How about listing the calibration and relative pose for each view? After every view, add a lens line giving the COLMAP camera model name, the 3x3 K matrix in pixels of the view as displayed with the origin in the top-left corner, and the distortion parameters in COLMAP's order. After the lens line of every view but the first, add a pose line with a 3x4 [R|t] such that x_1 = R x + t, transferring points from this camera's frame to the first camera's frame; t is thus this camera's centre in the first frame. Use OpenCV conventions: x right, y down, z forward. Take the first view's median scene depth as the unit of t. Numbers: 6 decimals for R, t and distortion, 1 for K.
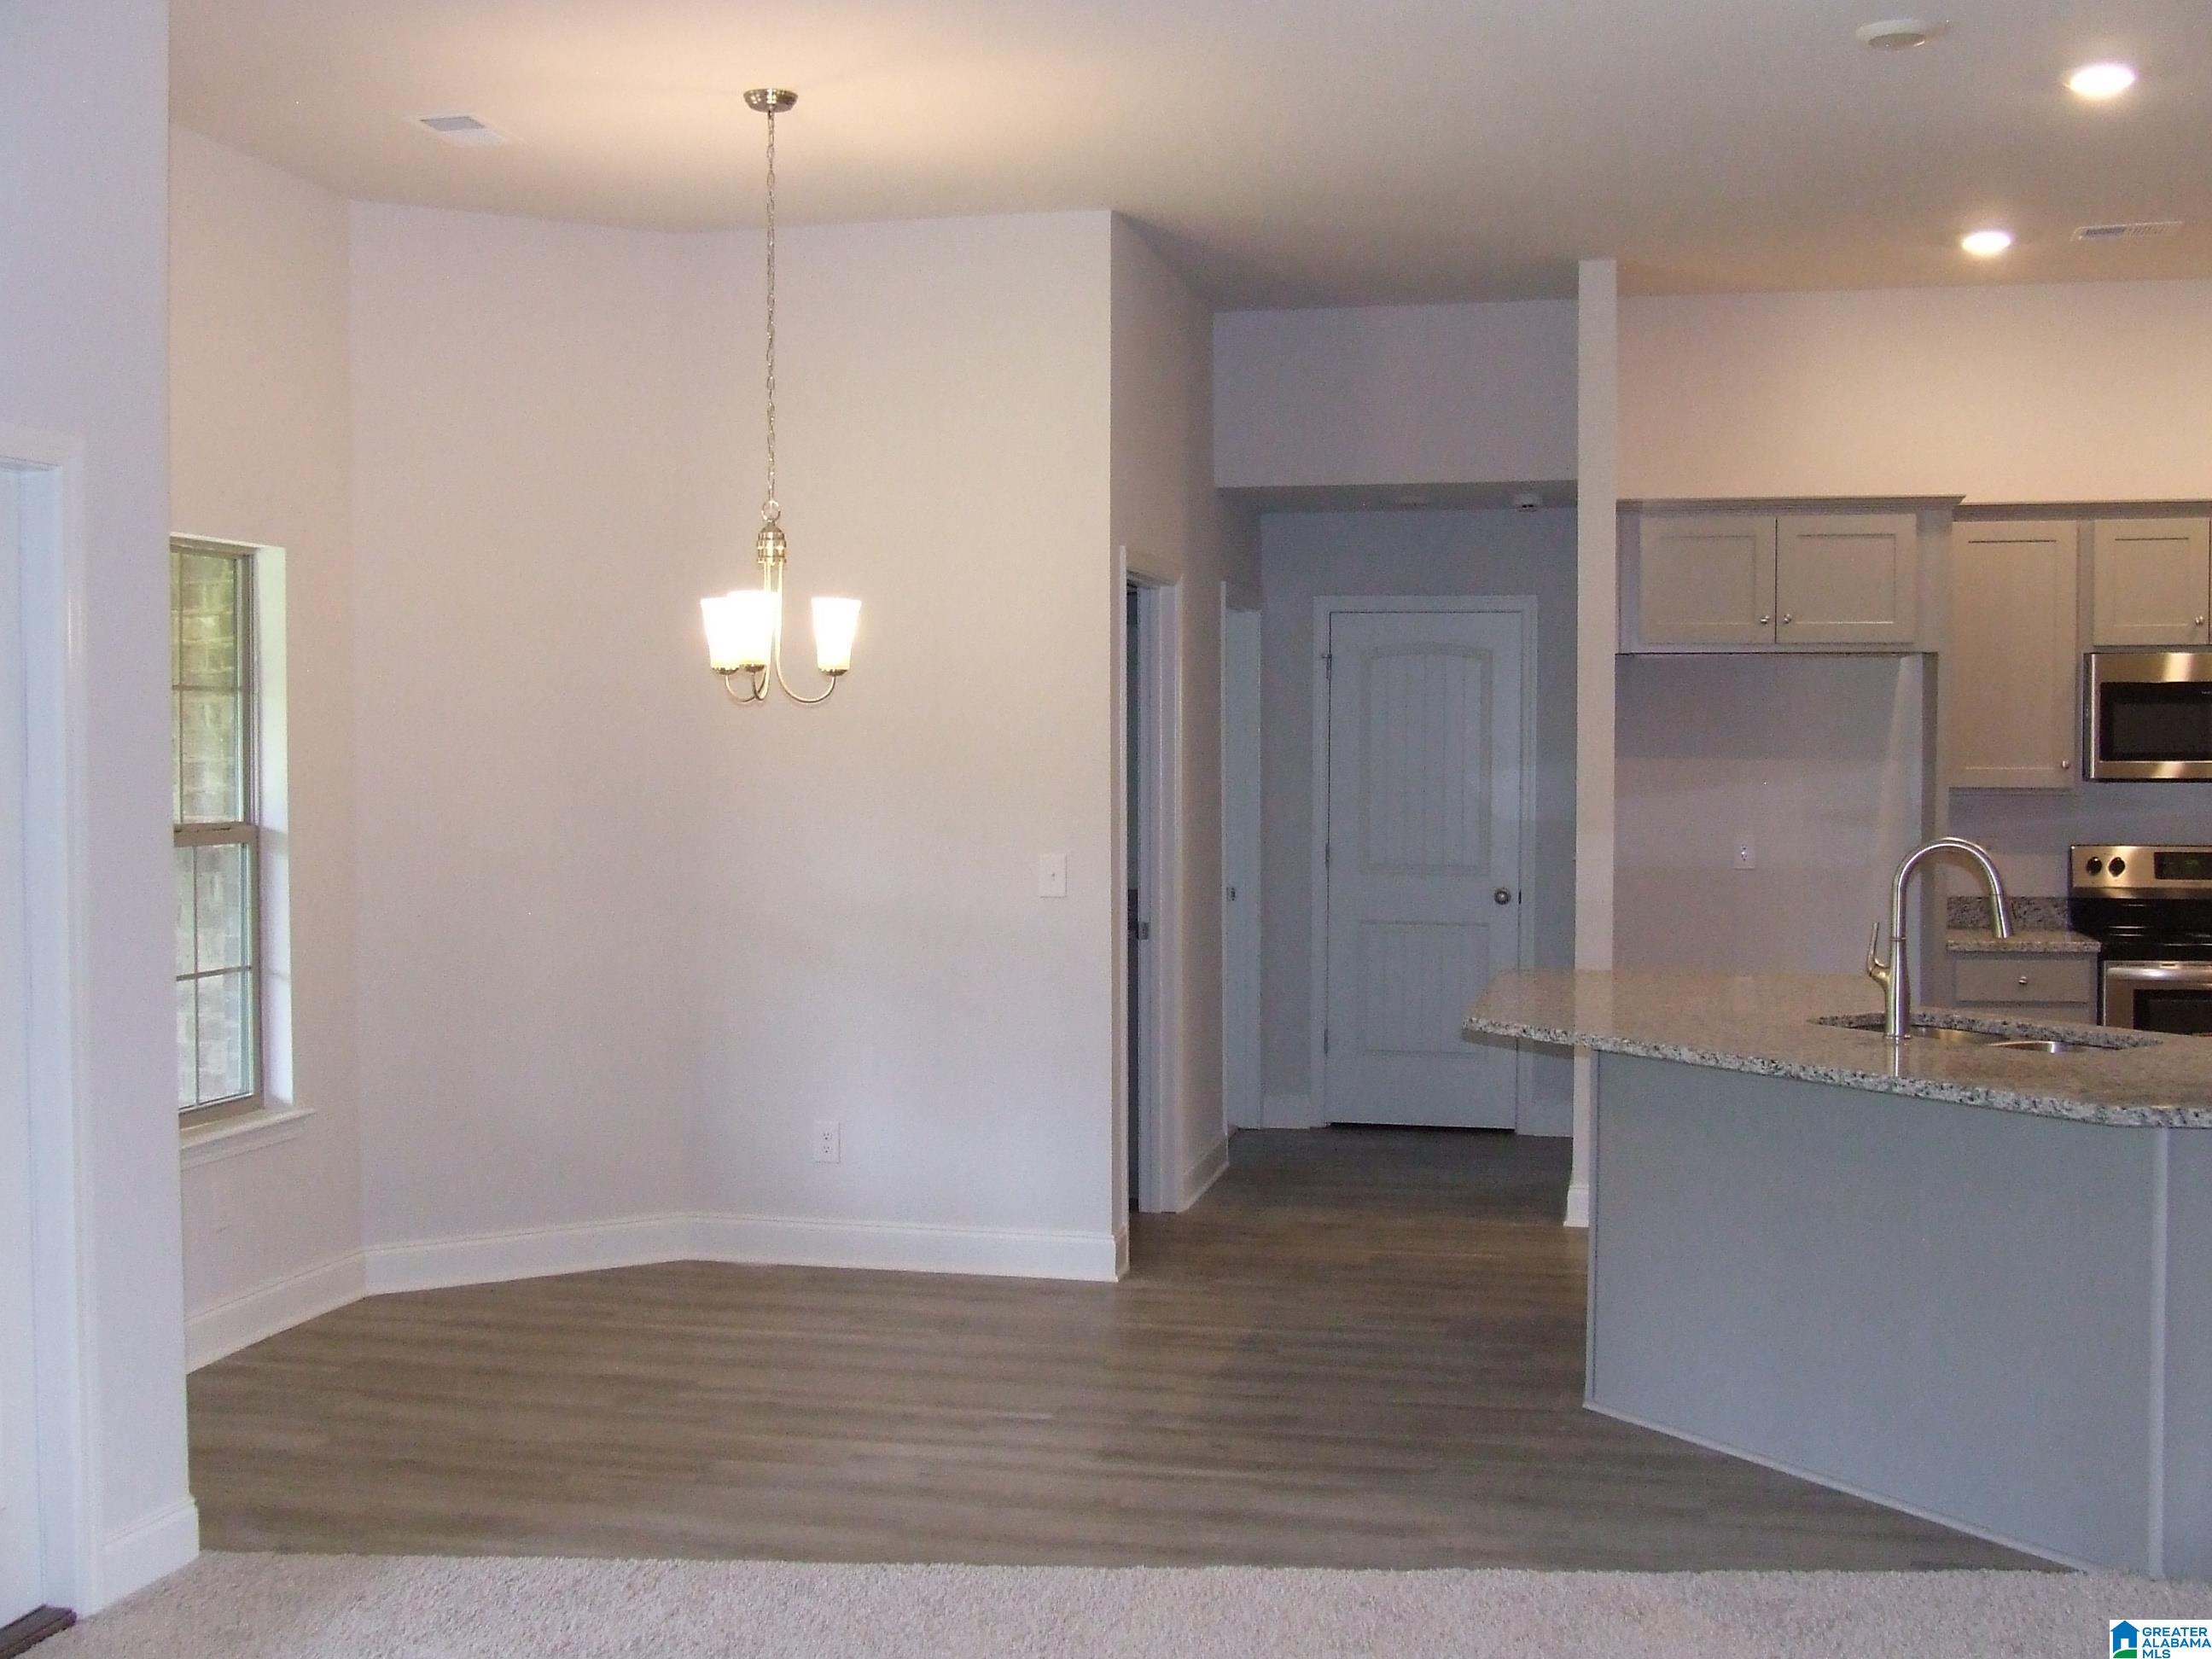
lens RADIAL K [[2436.3, 0, 1106.4], [0, 2436.3, 813.7], [0, 0, 1]] dist [-0.104198, 0.137196]
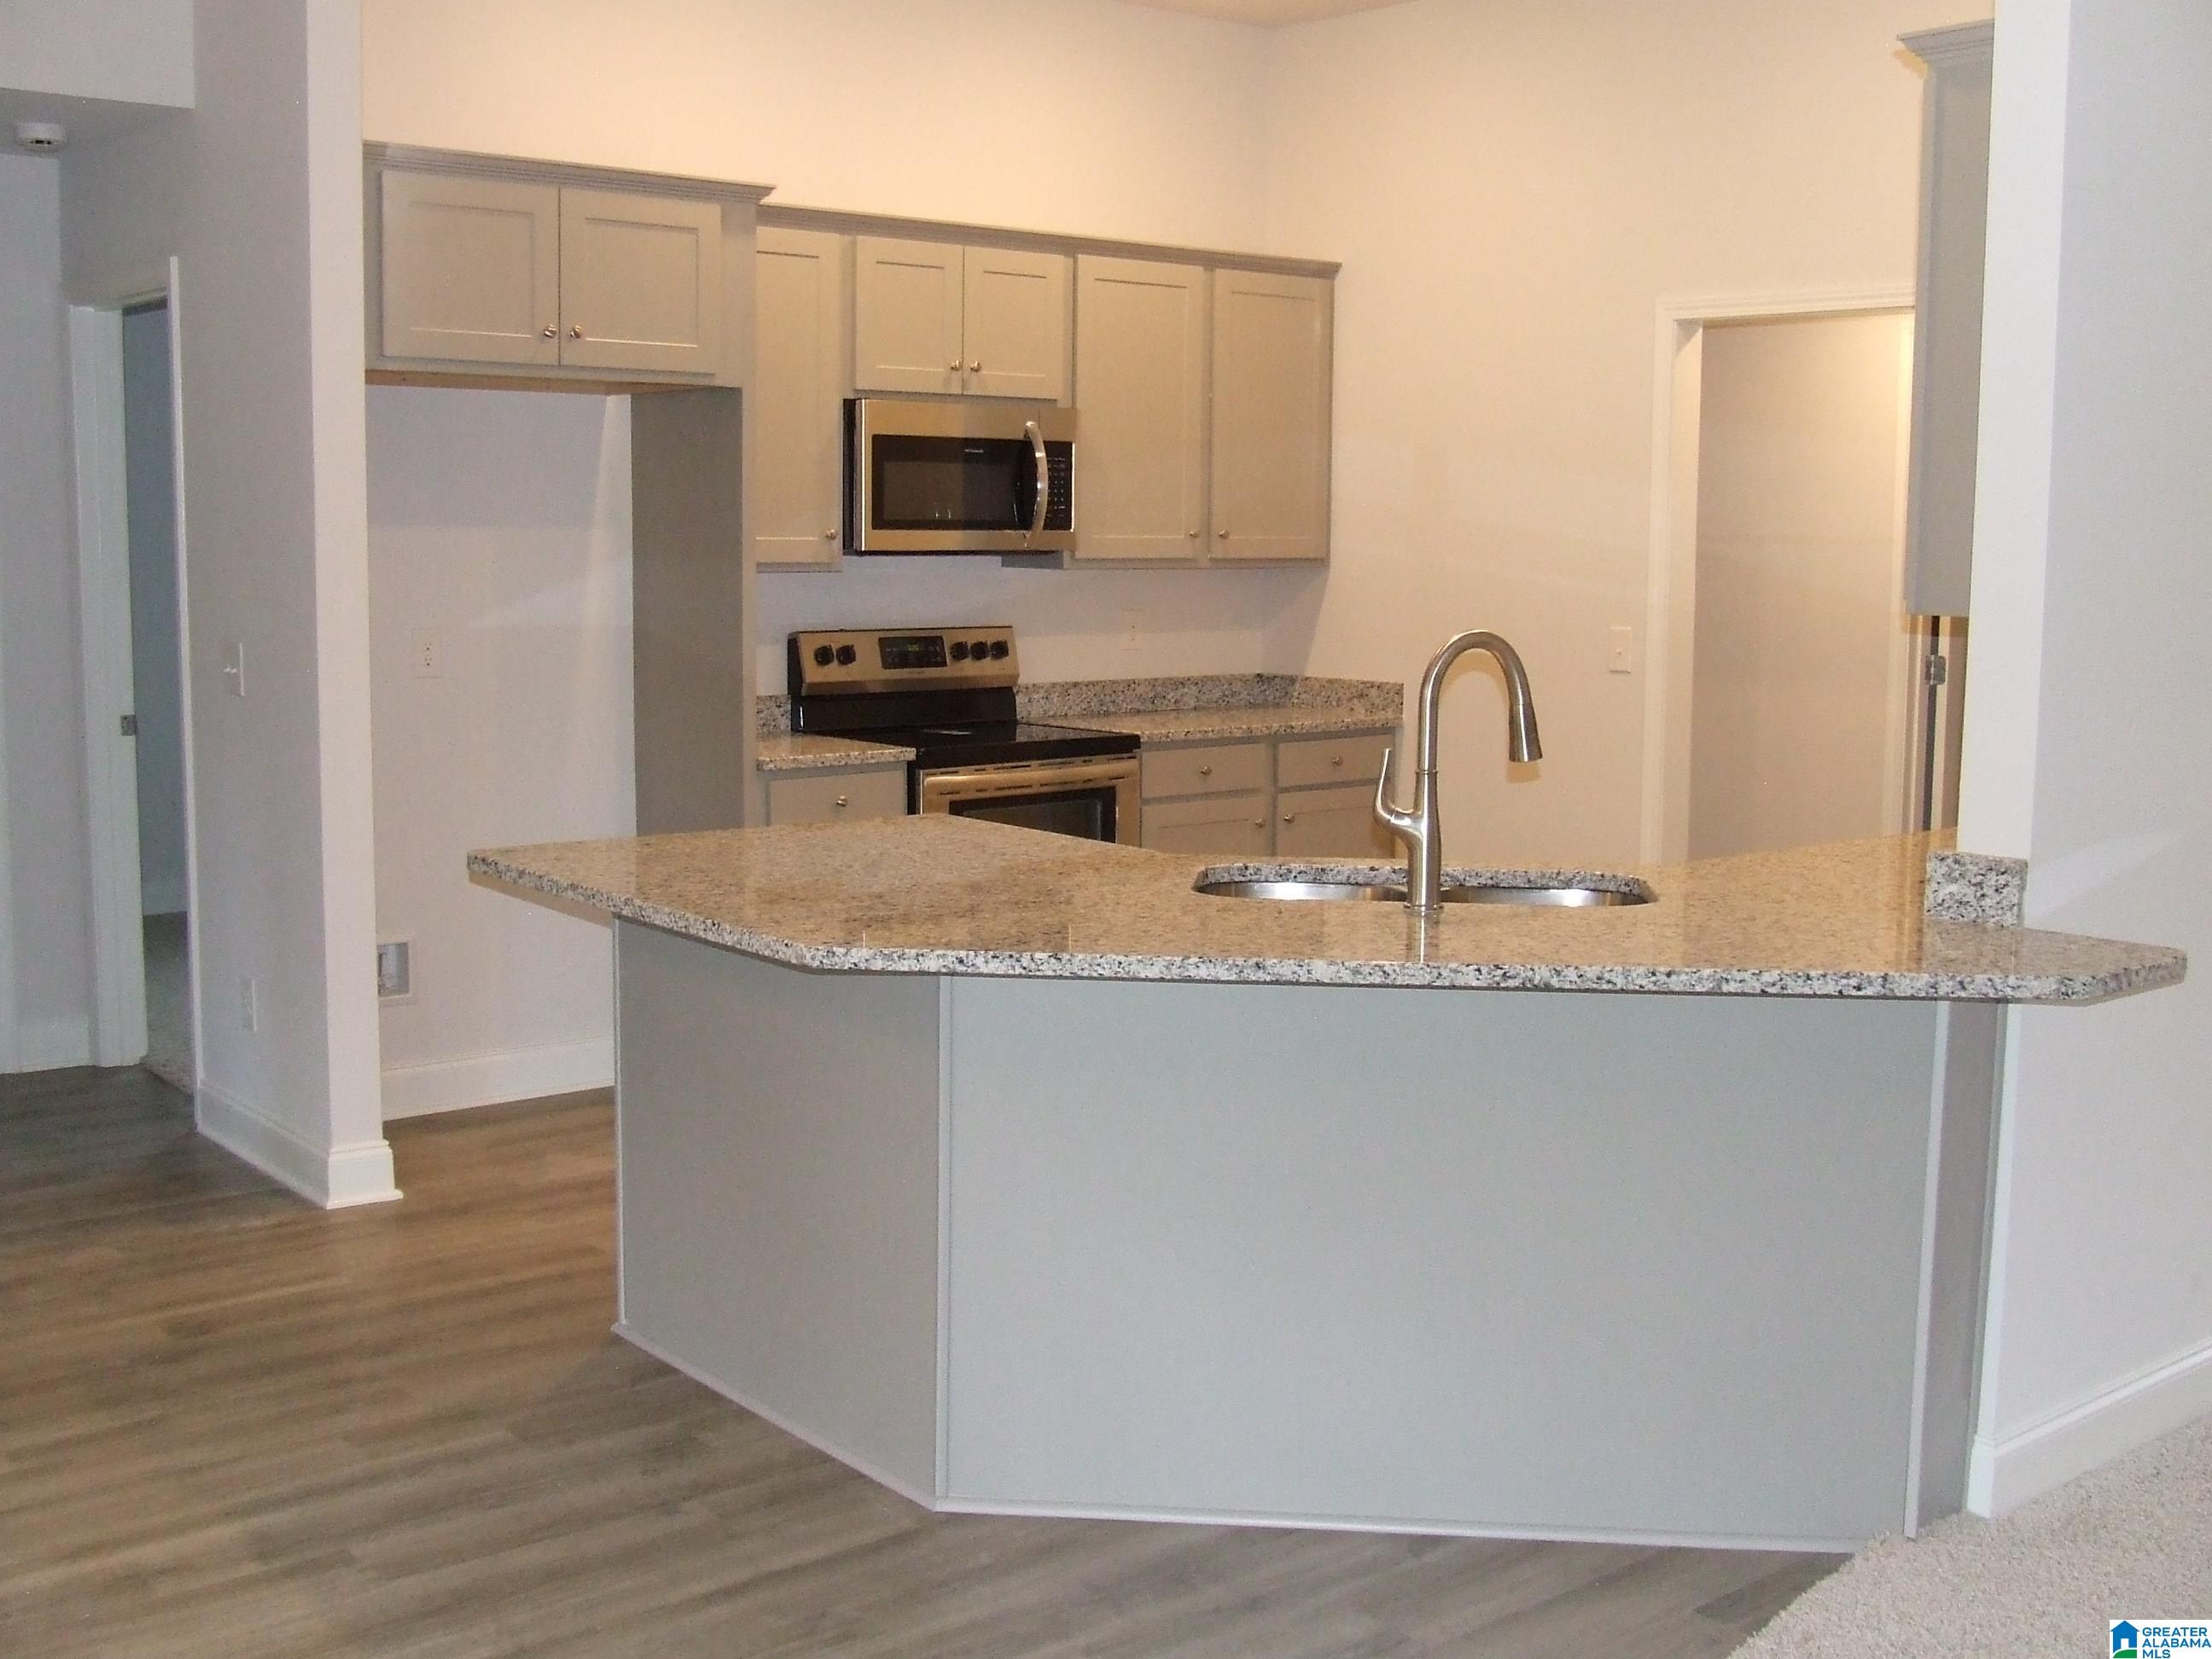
lens RADIAL K [[2436.3, 0, 1106.4], [0, 2436.3, 813.7], [0, 0, 1]] dist [-0.104198, 0.137196]
pose [[0.618368, -0.086316, 0.781134, -0.288072], [0.014694, 0.995046, 0.098321, -0.008070], [-0.785751, -0.049321, 0.616573, 0.598103]]
